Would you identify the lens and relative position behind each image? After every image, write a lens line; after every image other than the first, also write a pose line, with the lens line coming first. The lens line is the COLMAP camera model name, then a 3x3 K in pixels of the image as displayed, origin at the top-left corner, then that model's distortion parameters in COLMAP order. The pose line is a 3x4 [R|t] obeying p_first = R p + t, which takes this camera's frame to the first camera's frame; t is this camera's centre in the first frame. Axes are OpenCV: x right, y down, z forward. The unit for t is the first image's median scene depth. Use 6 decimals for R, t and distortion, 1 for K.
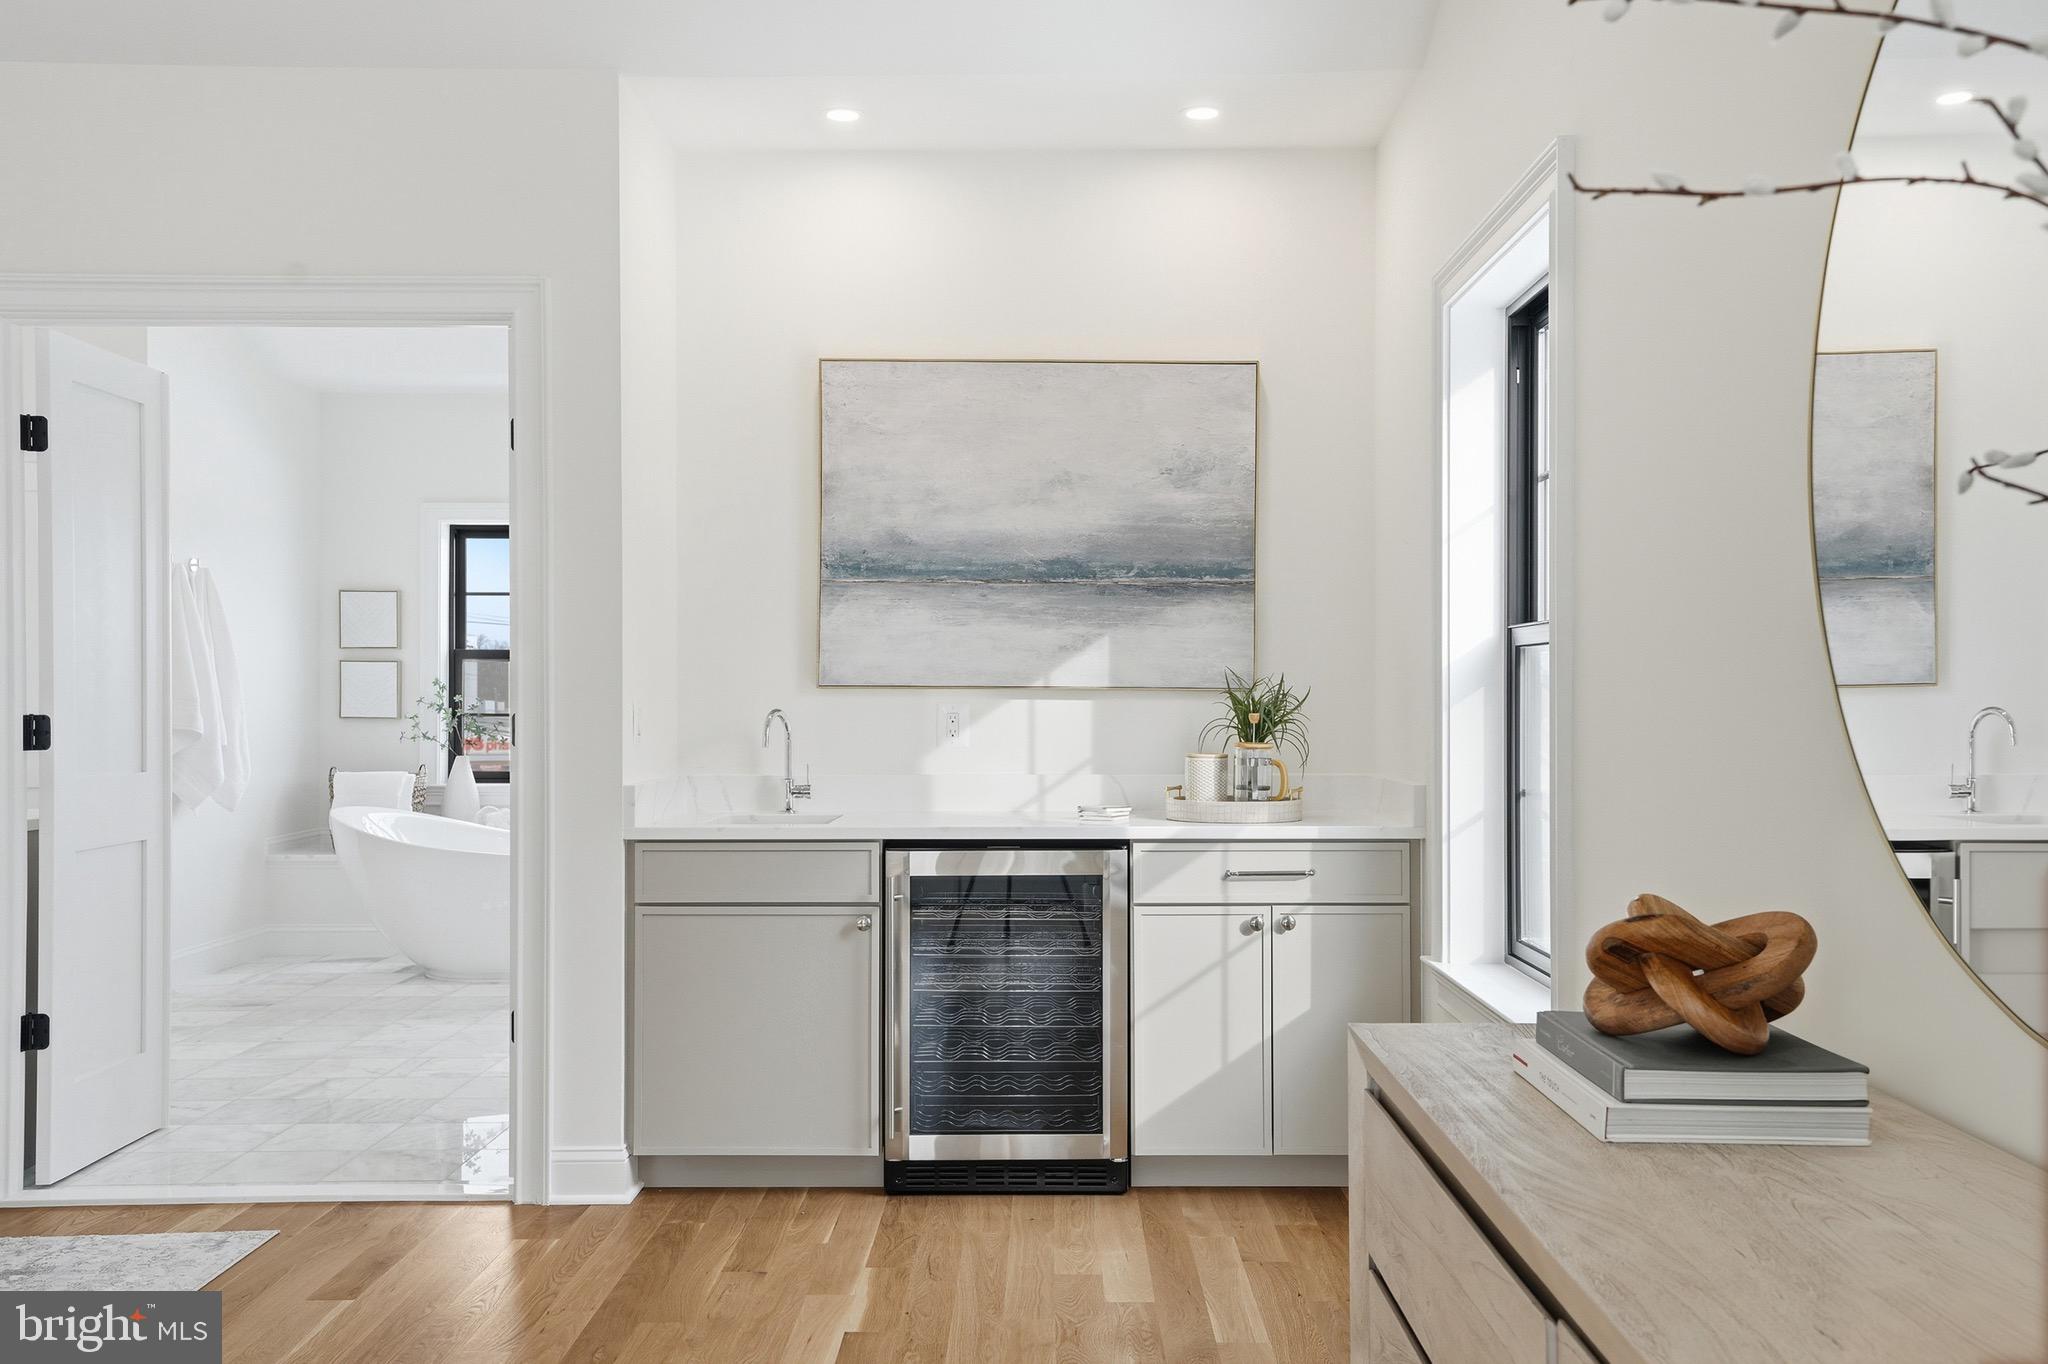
lens RADIAL K [[1849.0, 0, 1024.0], [0, 1849.0, 682.0], [0, 0, 1]] dist [0.007929, -0.001237]
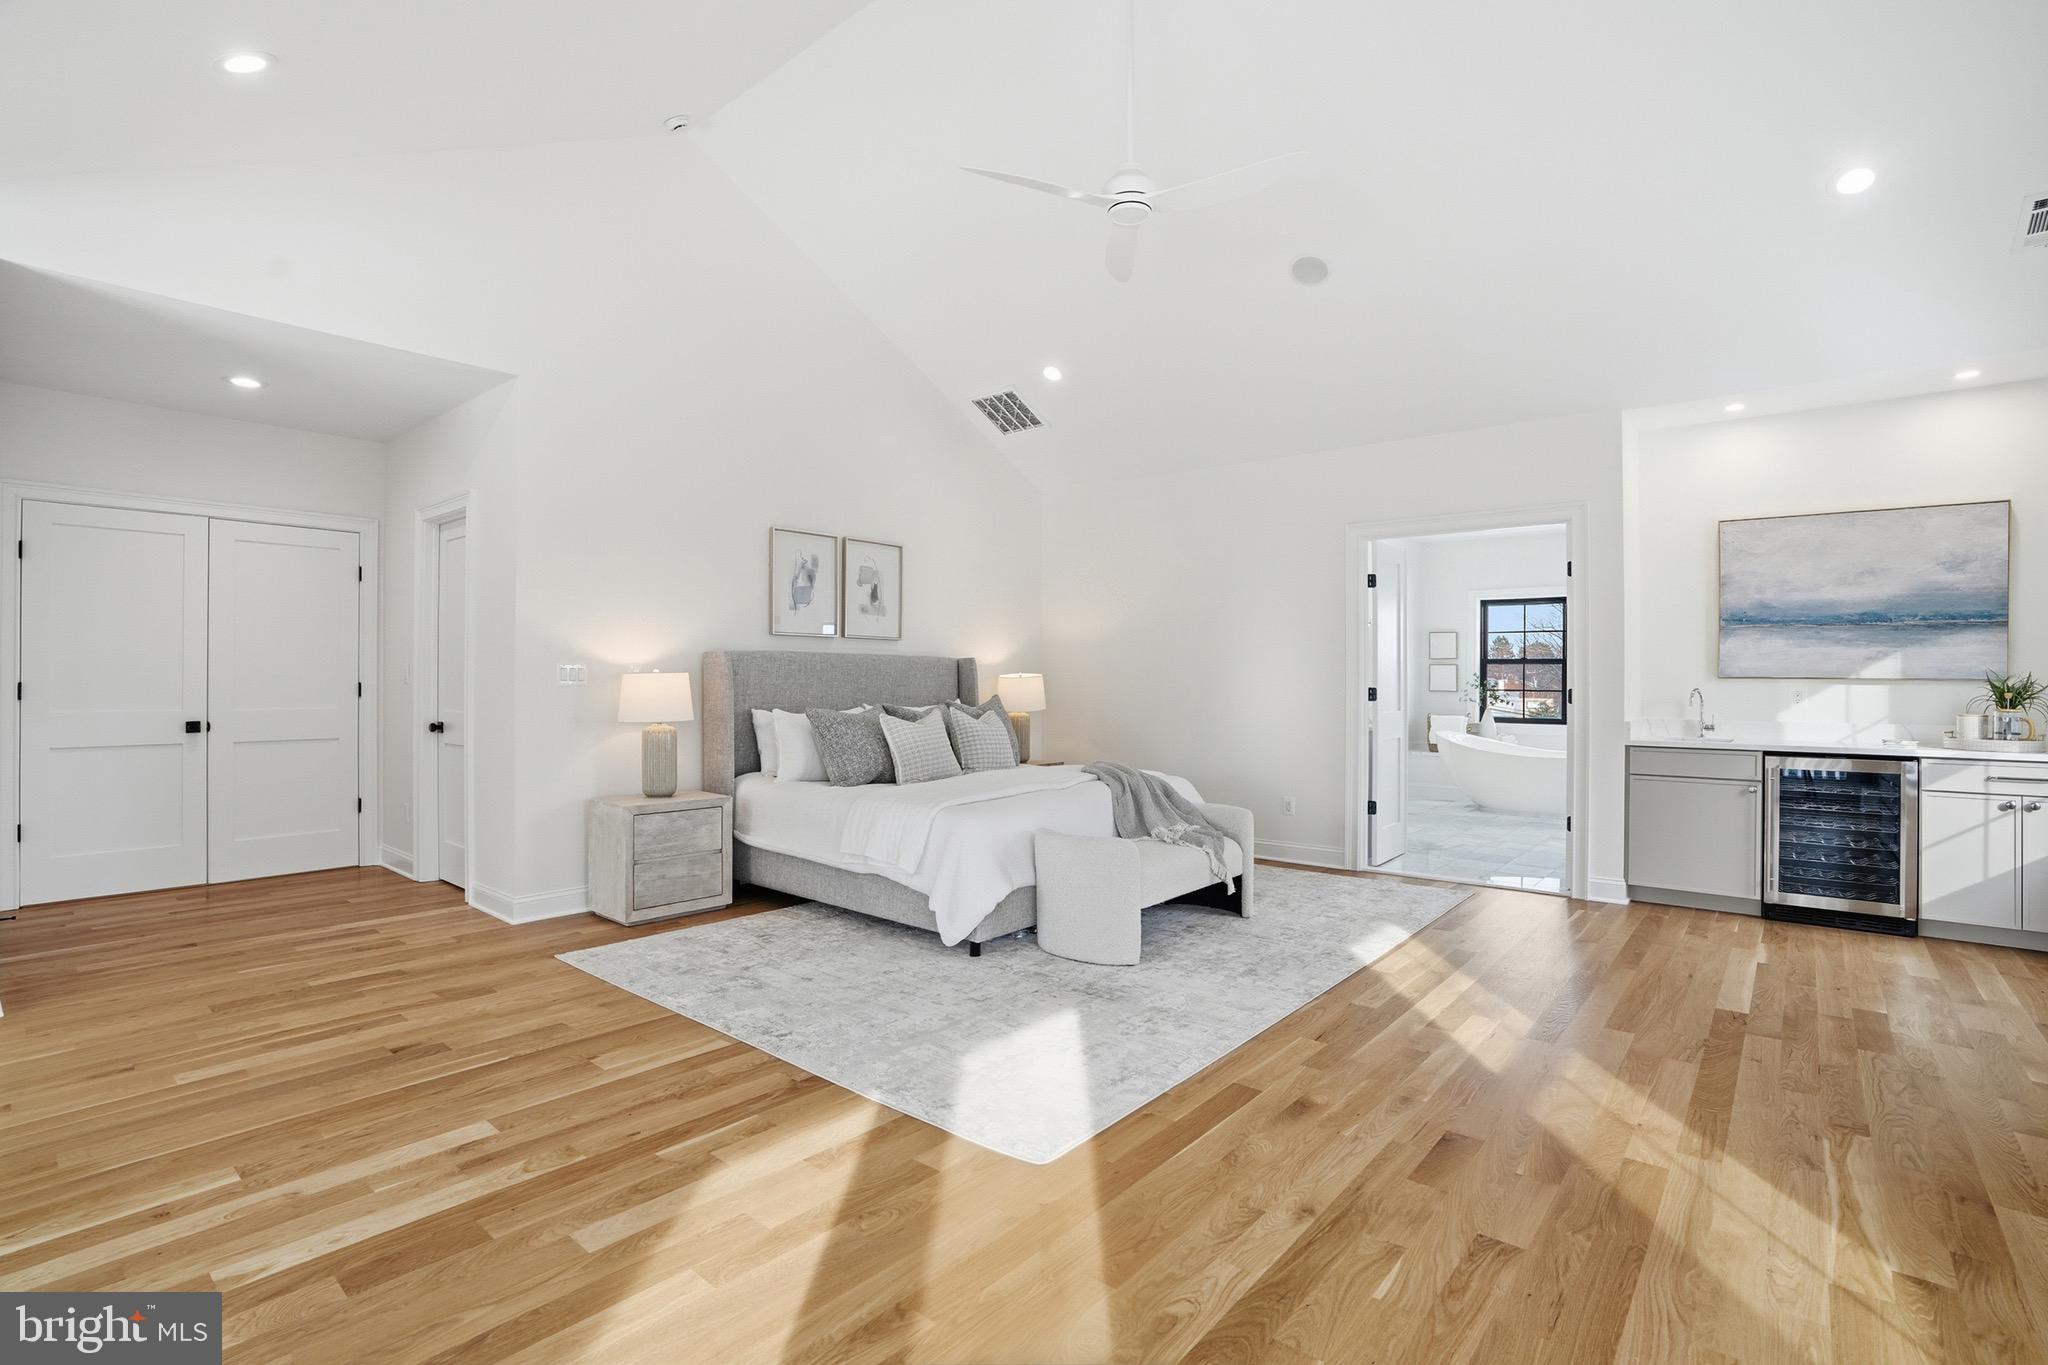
lens RADIAL K [[954.2, 0, 1023.7], [0, 954.2, 672.0], [0, 0, 1]] dist [-0.066260, 0.023799]
pose [[0.769124, -0.000178, -0.639099, -0.050950], [-0.000438, 1.000000, -0.000806, -0.003113], [0.639099, 0.000900, 0.769124, -0.333951]]
